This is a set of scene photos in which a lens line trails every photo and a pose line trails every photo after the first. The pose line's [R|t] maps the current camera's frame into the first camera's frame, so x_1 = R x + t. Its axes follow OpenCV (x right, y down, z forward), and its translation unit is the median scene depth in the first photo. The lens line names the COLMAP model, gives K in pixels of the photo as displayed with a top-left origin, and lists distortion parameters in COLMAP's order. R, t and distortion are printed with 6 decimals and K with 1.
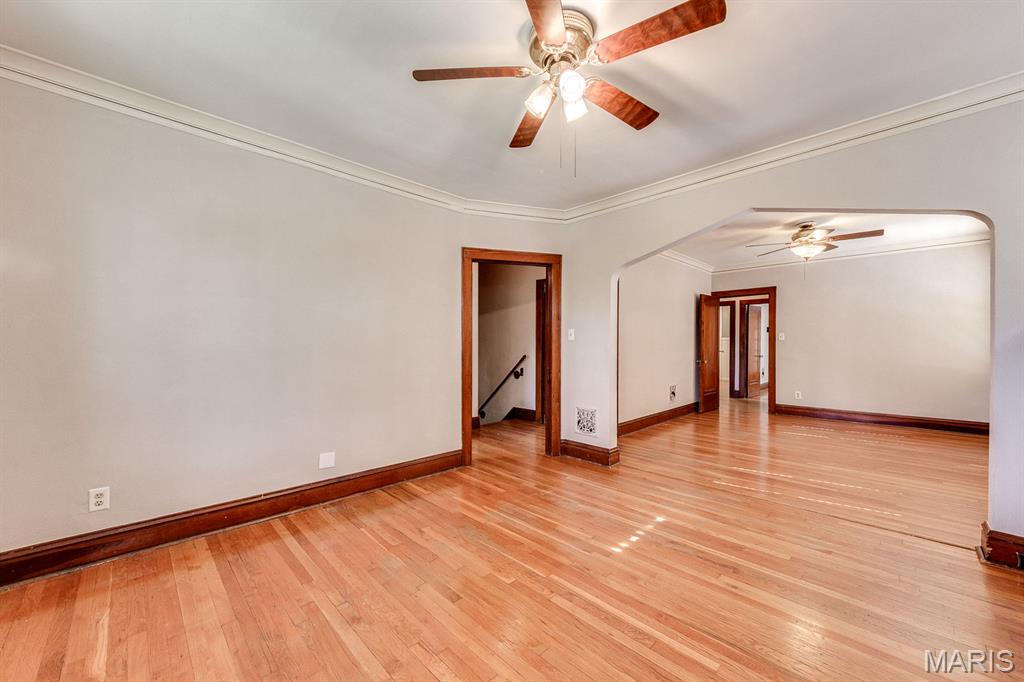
lens RADIAL K [[399.5, 0, 502.2], [0, 399.5, 346.3], [0, 0, 1]] dist [0.001557, 0.000166]
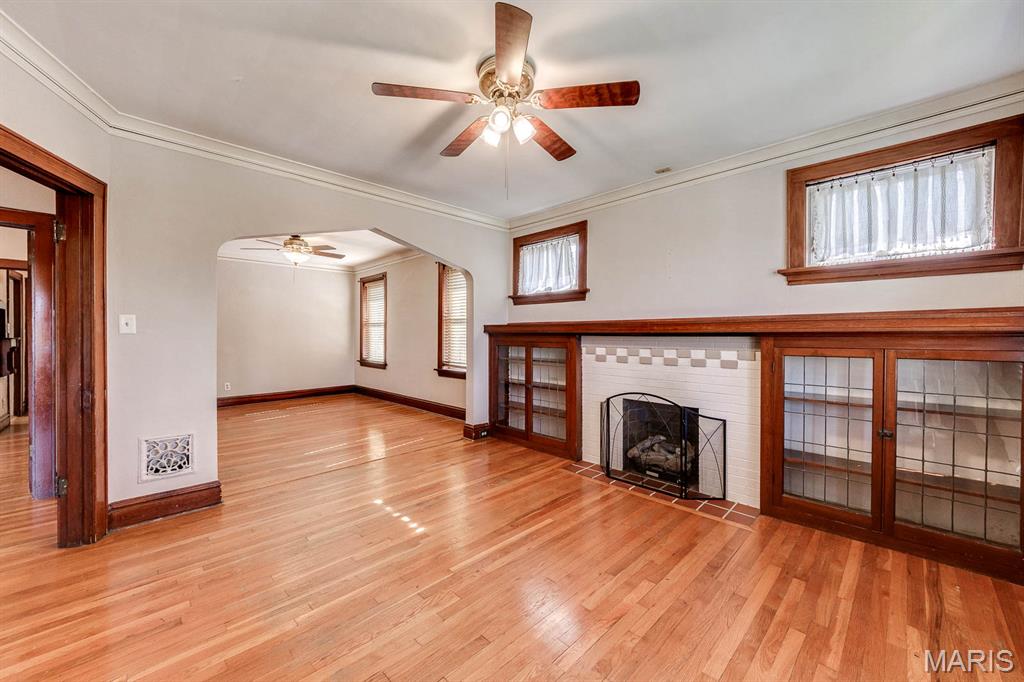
lens RADIAL K [[392.0, 0, 509.2], [0, 392.0, 342.8], [0, 0, 1]] dist [-0.000051, 0.000036]
pose [[-0.010839, -0.019947, 0.999742, -0.621673], [0.015123, 0.999683, 0.020109, -0.005240], [-0.999827, 0.015337, -0.010534, 0.635280]]
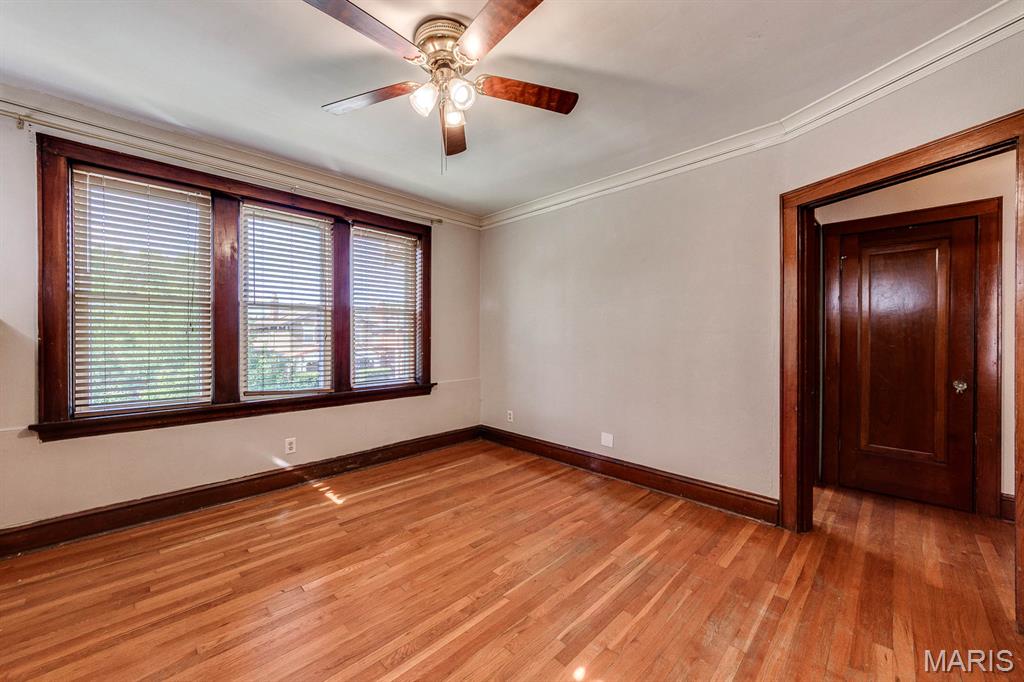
lens RADIAL K [[392.0, 0, 509.2], [0, 392.0, 342.8], [0, 0, 1]] dist [-0.000051, 0.000036]
pose [[0.015161, 0.011738, -0.999816, 0.739778], [-0.011147, 0.999871, 0.011570, -0.009639], [0.999823, 0.010969, 0.015290, 0.732112]]
